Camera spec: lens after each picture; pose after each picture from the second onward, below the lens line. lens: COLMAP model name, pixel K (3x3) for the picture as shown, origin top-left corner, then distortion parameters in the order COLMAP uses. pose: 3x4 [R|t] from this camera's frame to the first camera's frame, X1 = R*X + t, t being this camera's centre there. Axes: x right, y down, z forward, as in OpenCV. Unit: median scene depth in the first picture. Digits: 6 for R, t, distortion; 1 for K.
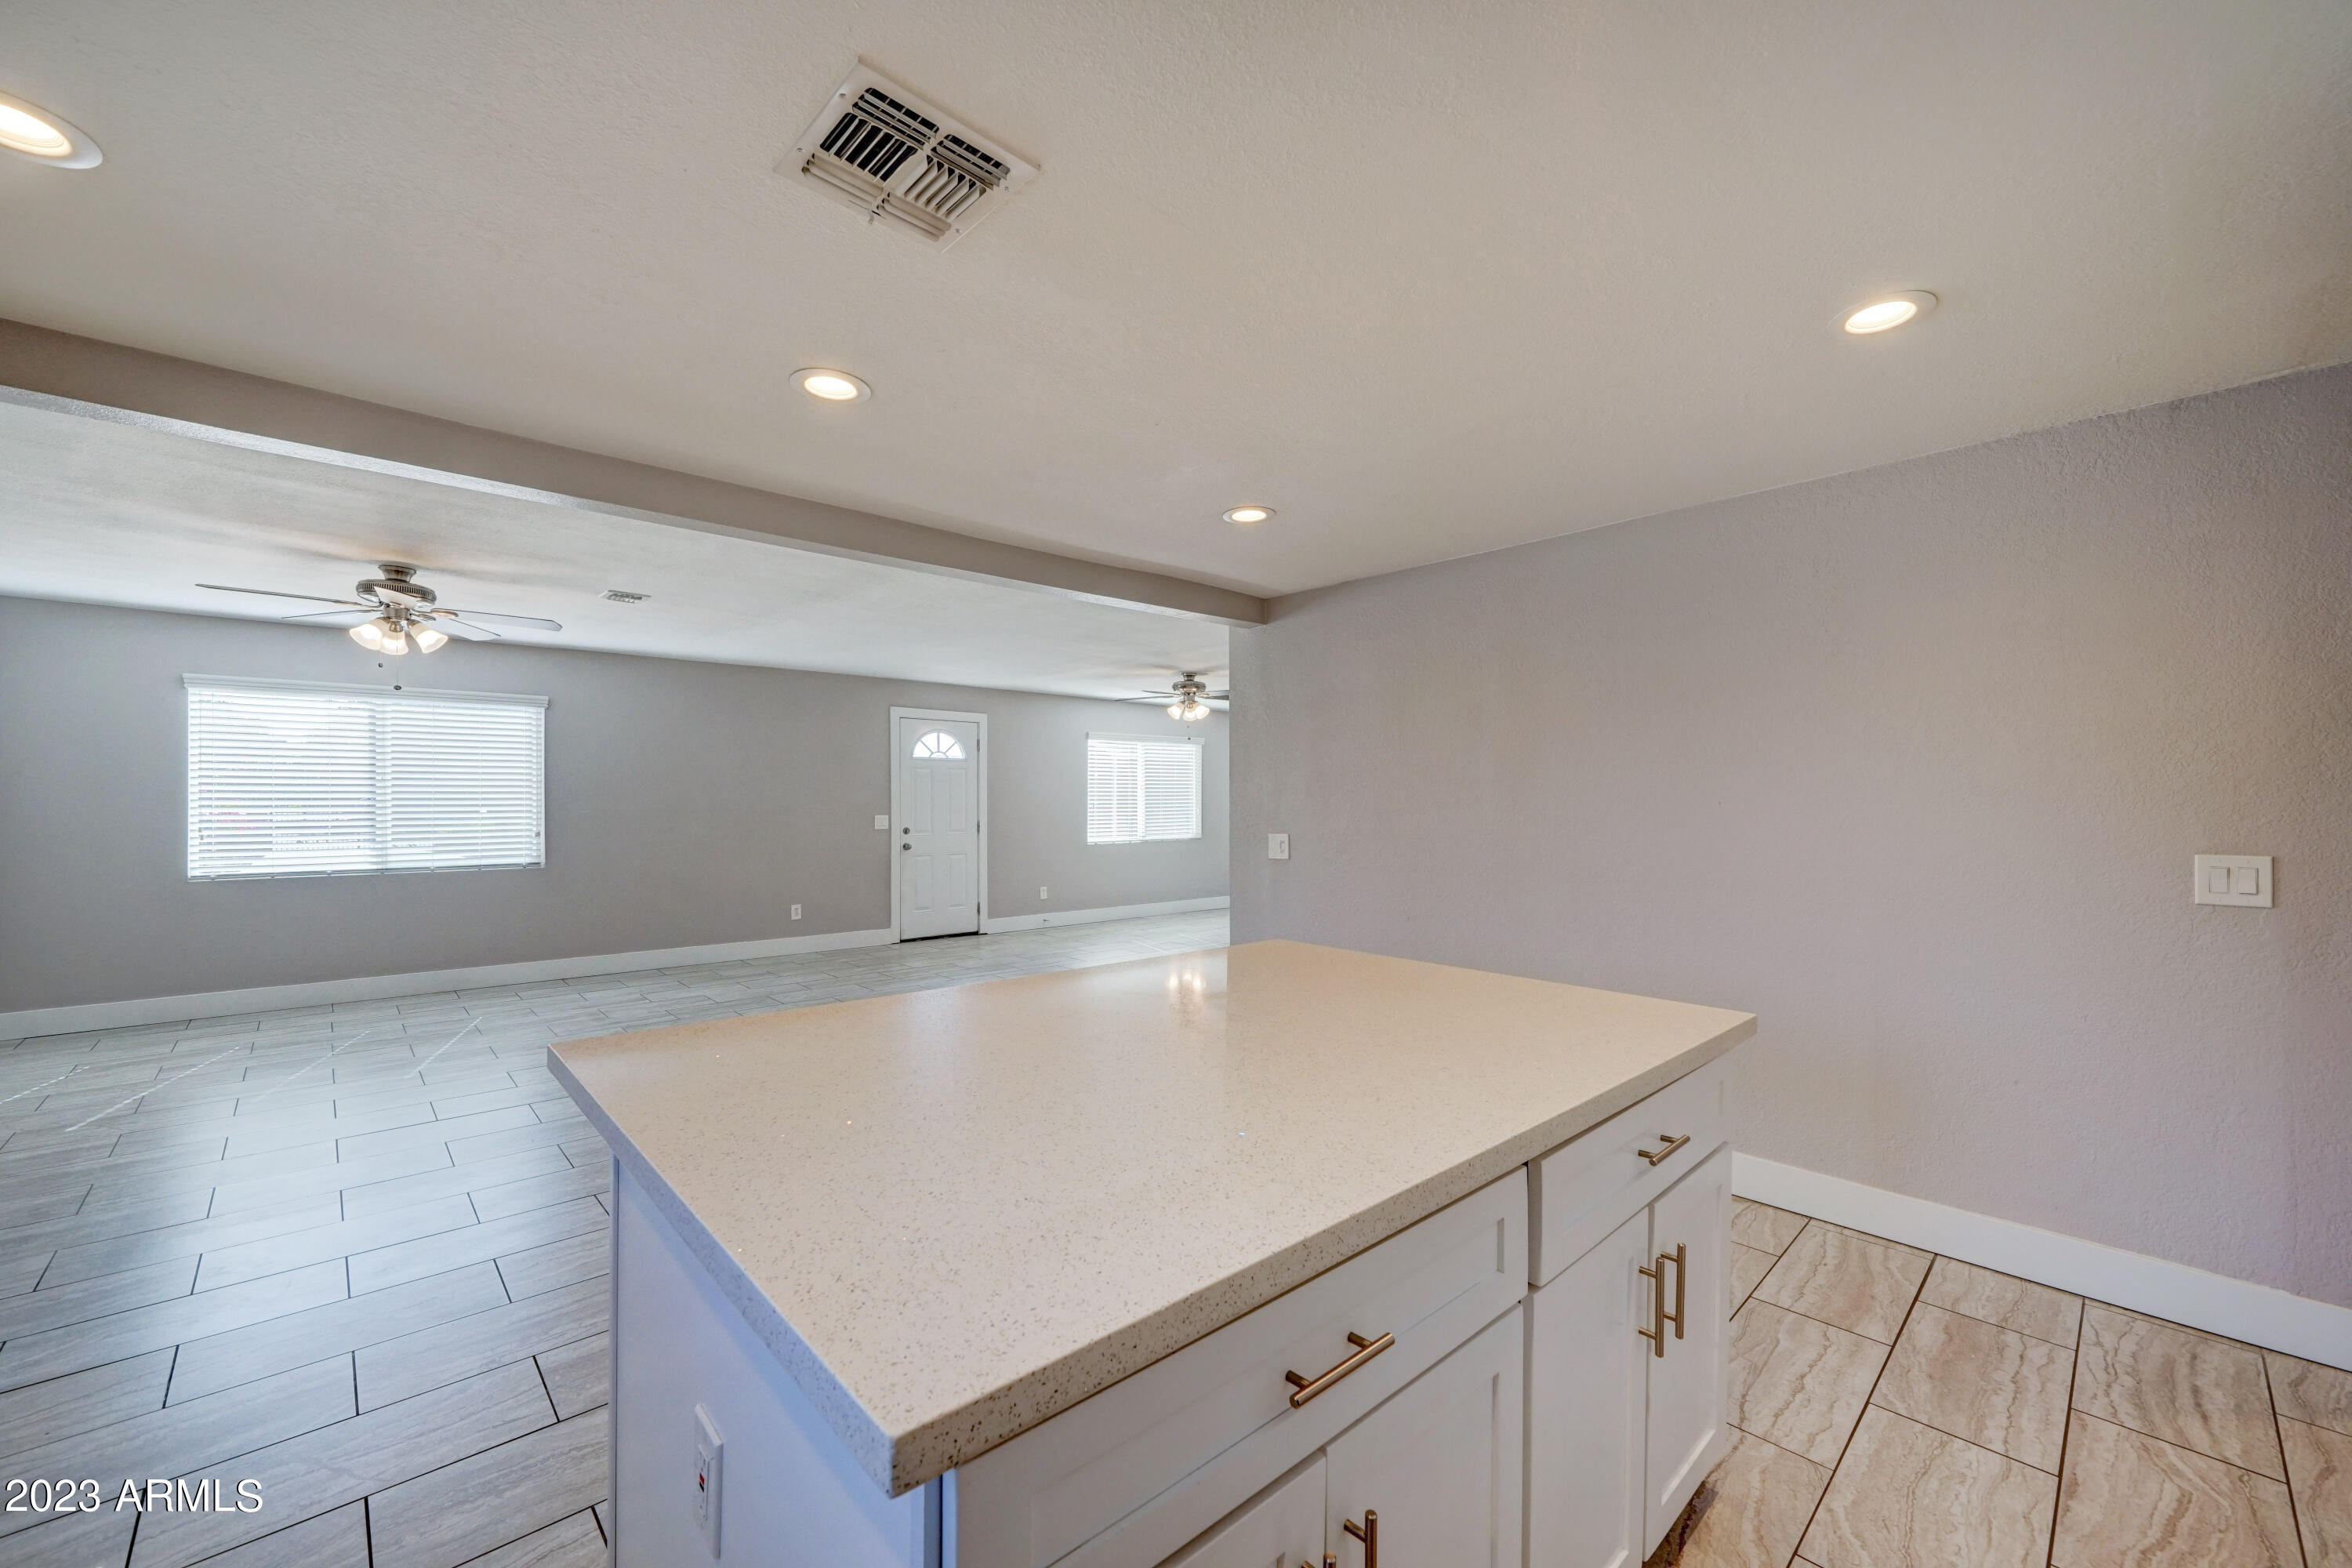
lens RADIAL K [[923.5, 0, 1179.5], [0, 923.5, 801.3], [0, 0, 1]] dist [-0.003388, 0.001625]
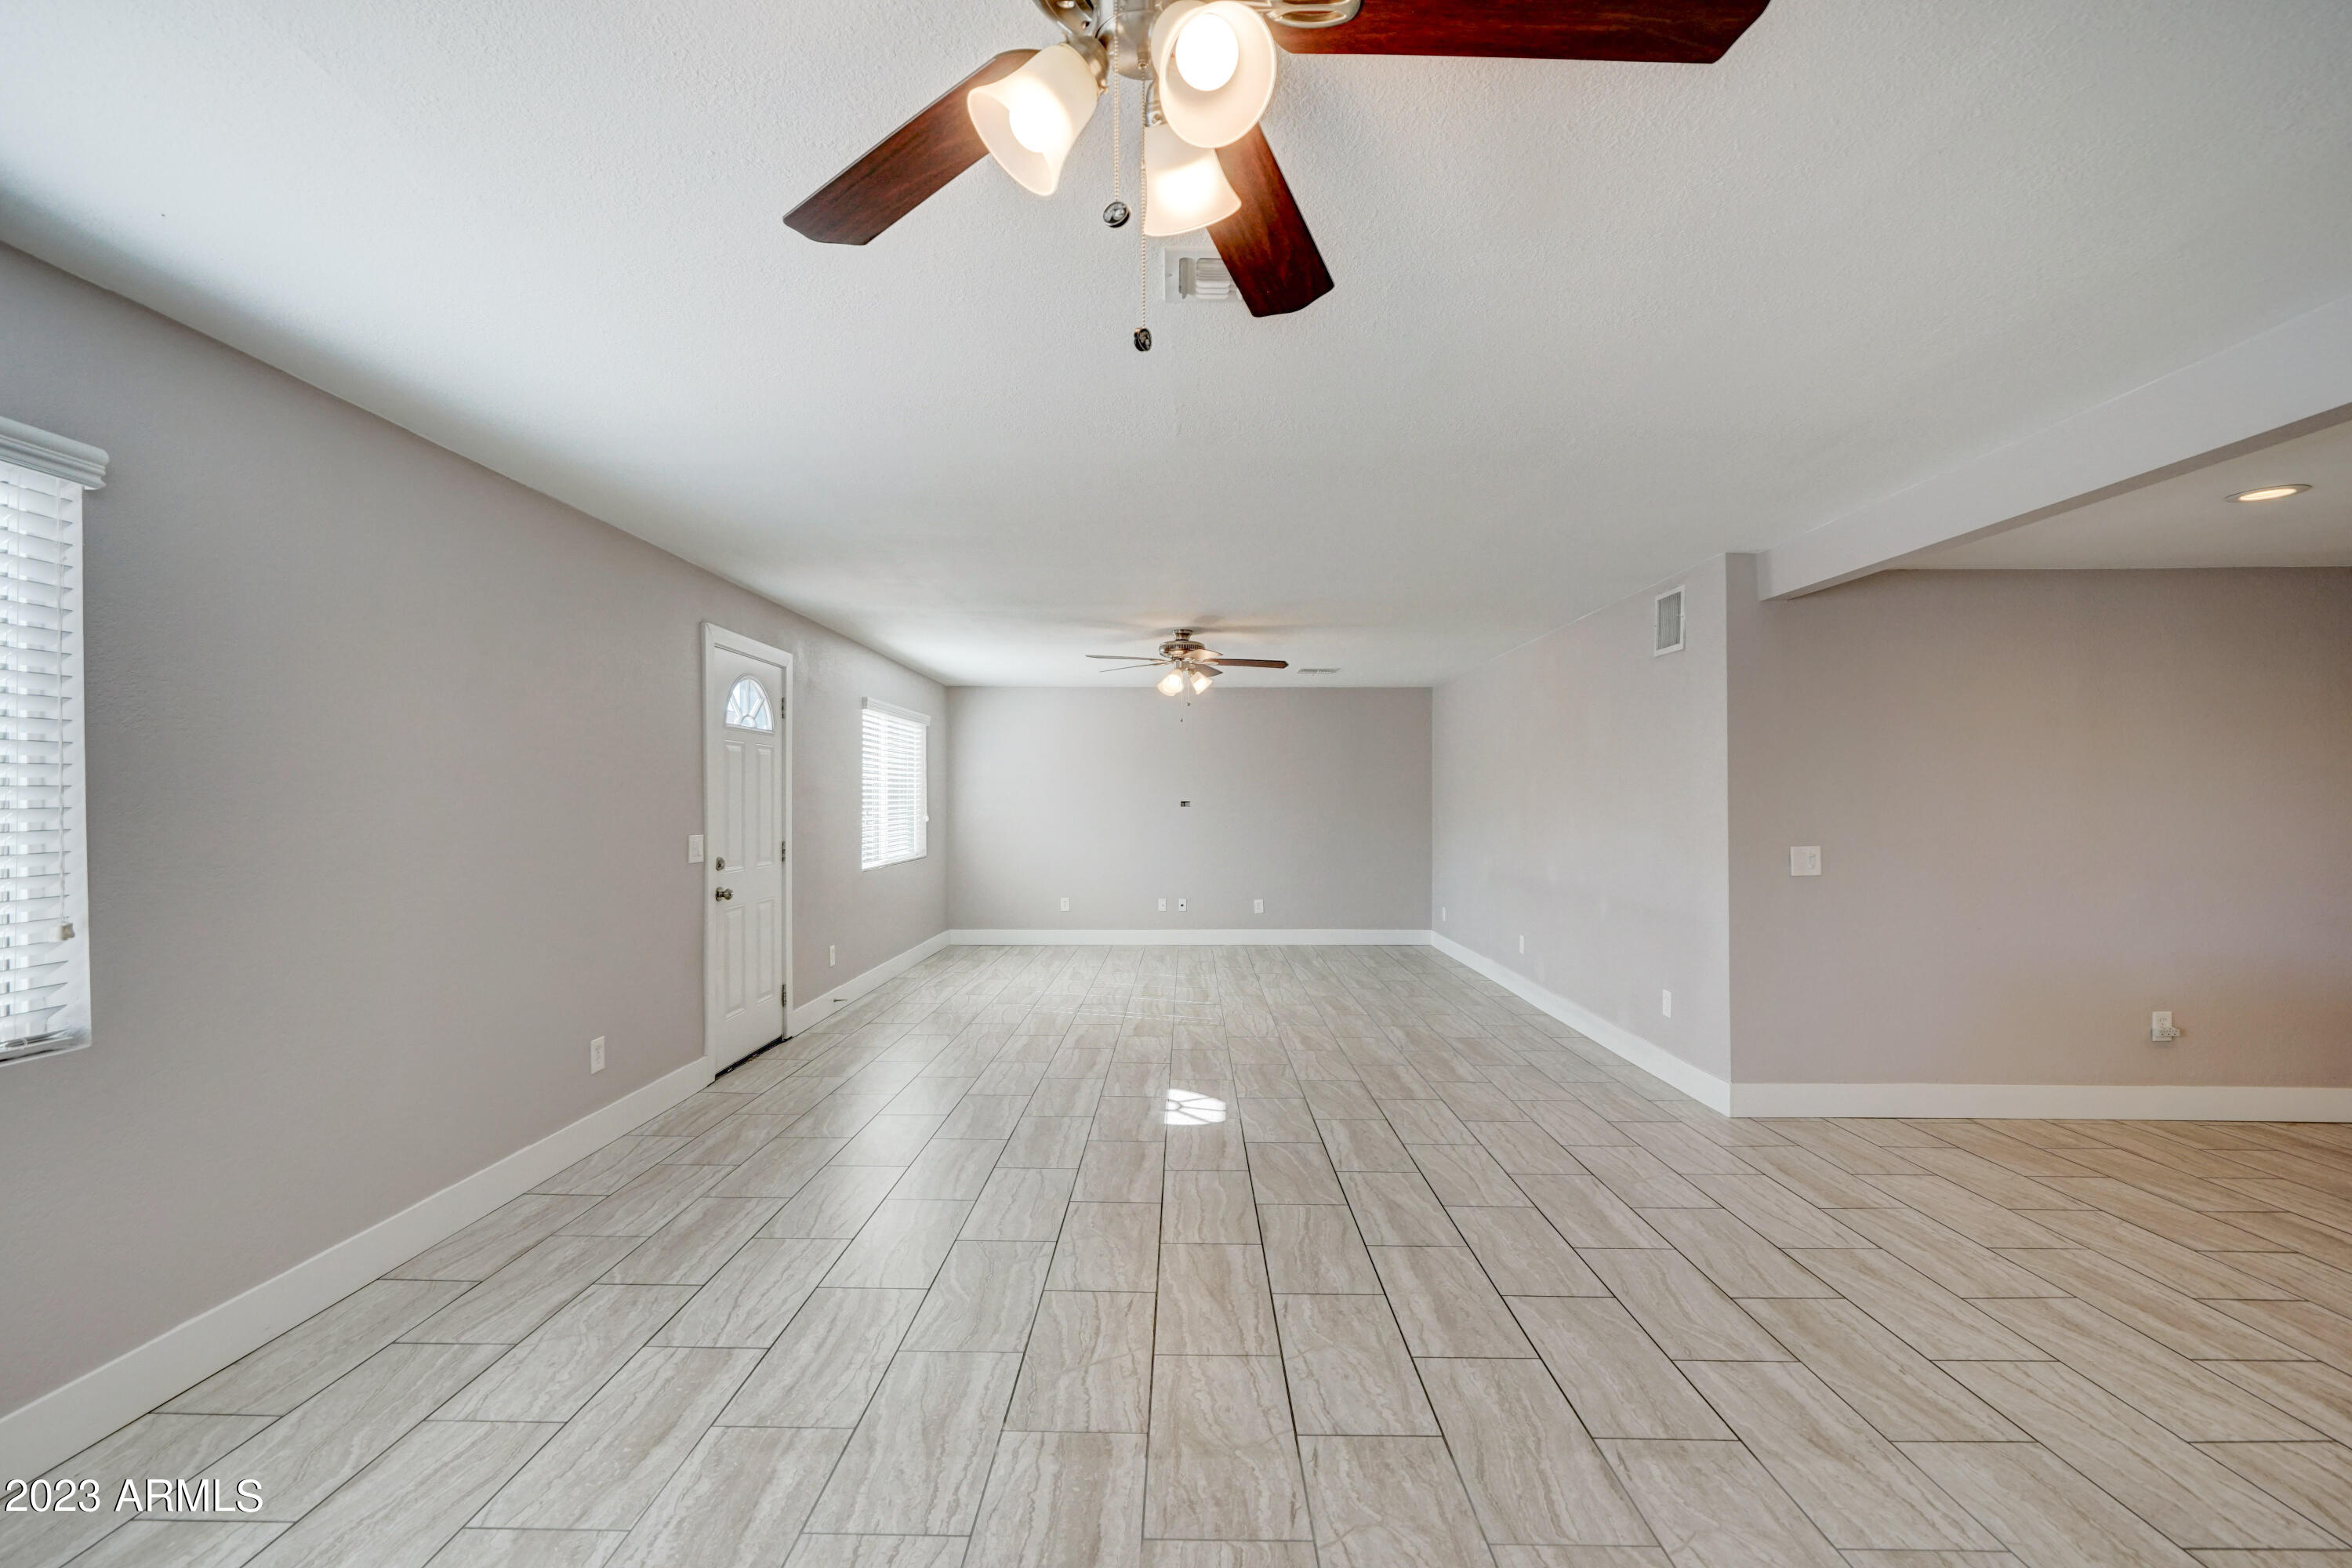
lens RADIAL K [[1014.4, 0, 1184.8], [0, 1014.4, 782.7], [0, 0, 1]] dist [-0.000016, -0.000842]
pose [[0.691925, 0.014318, 0.721827, -0.573843], [-0.000524, 0.999813, -0.019329, -0.002736], [-0.721969, 0.012996, 0.691803, 0.450433]]
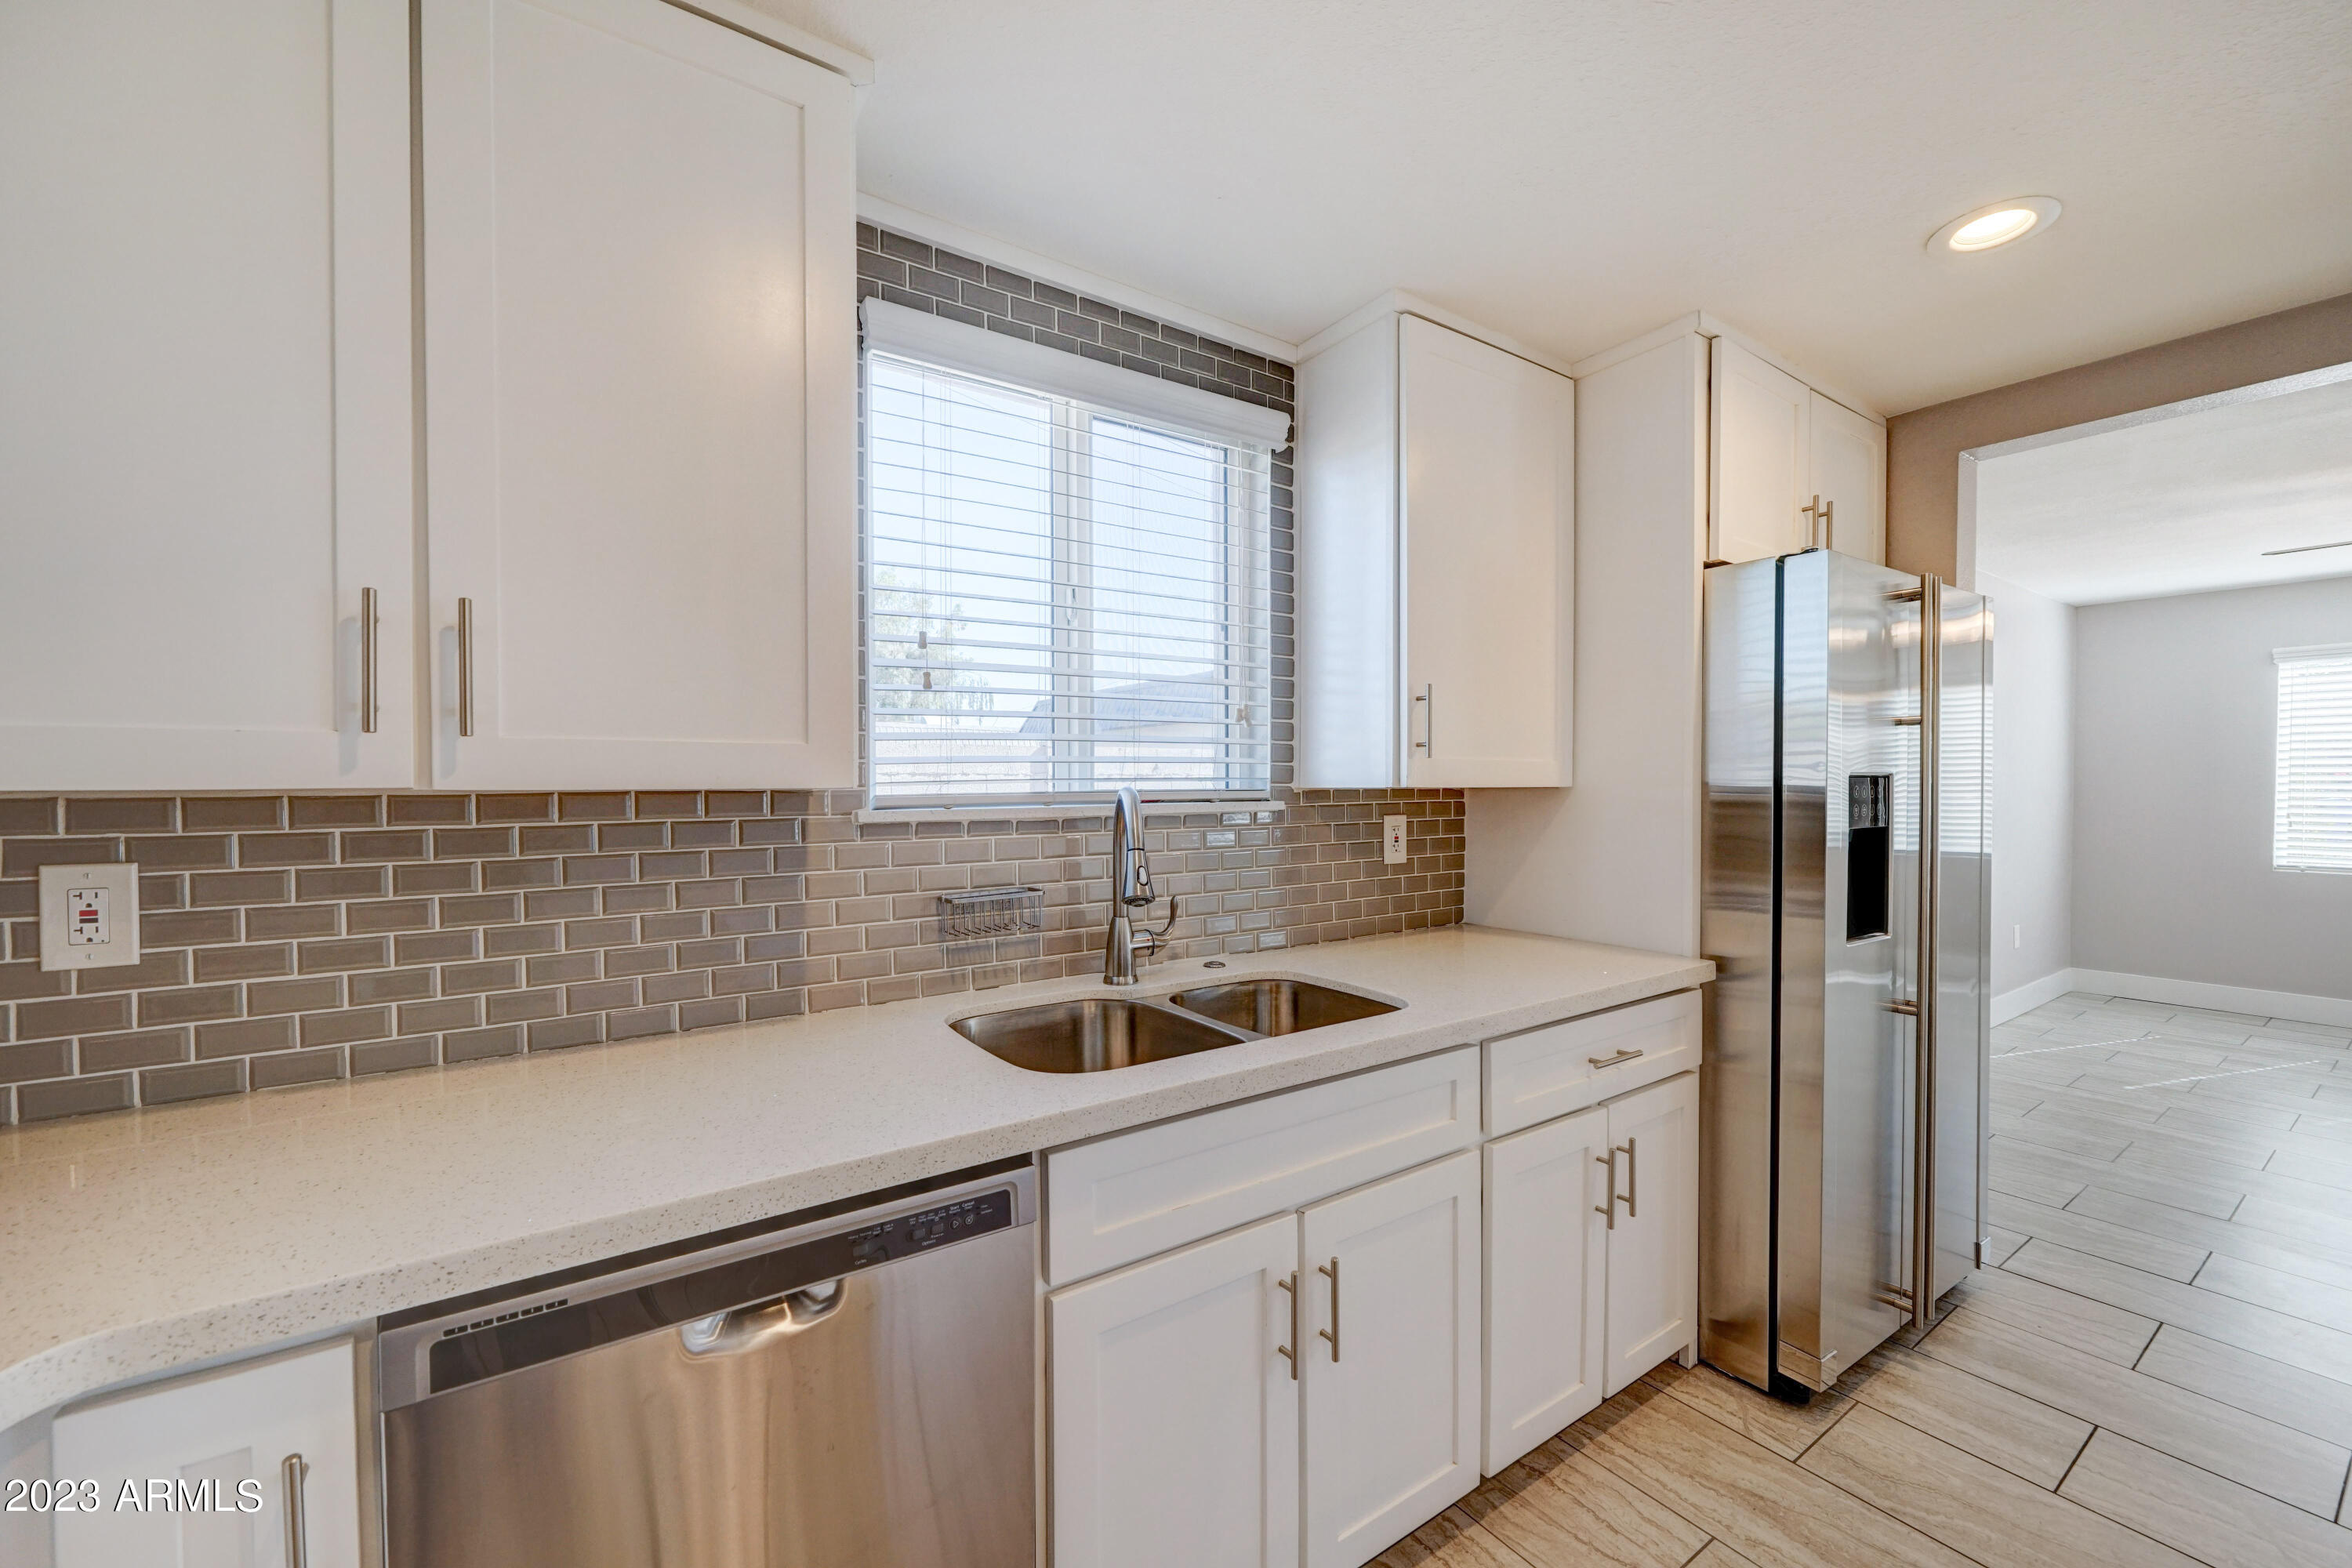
lens RADIAL K [[923.5, 0, 1163.2], [0, 923.5, 800.5], [0, 0, 1]] dist [-0.003388, 0.001625]
pose [[-0.154447, 0.012246, -0.987925, 0.021497], [0.003984, 0.999923, 0.011772, -0.000003], [0.987993, -0.002118, -0.154484, 0.020367]]
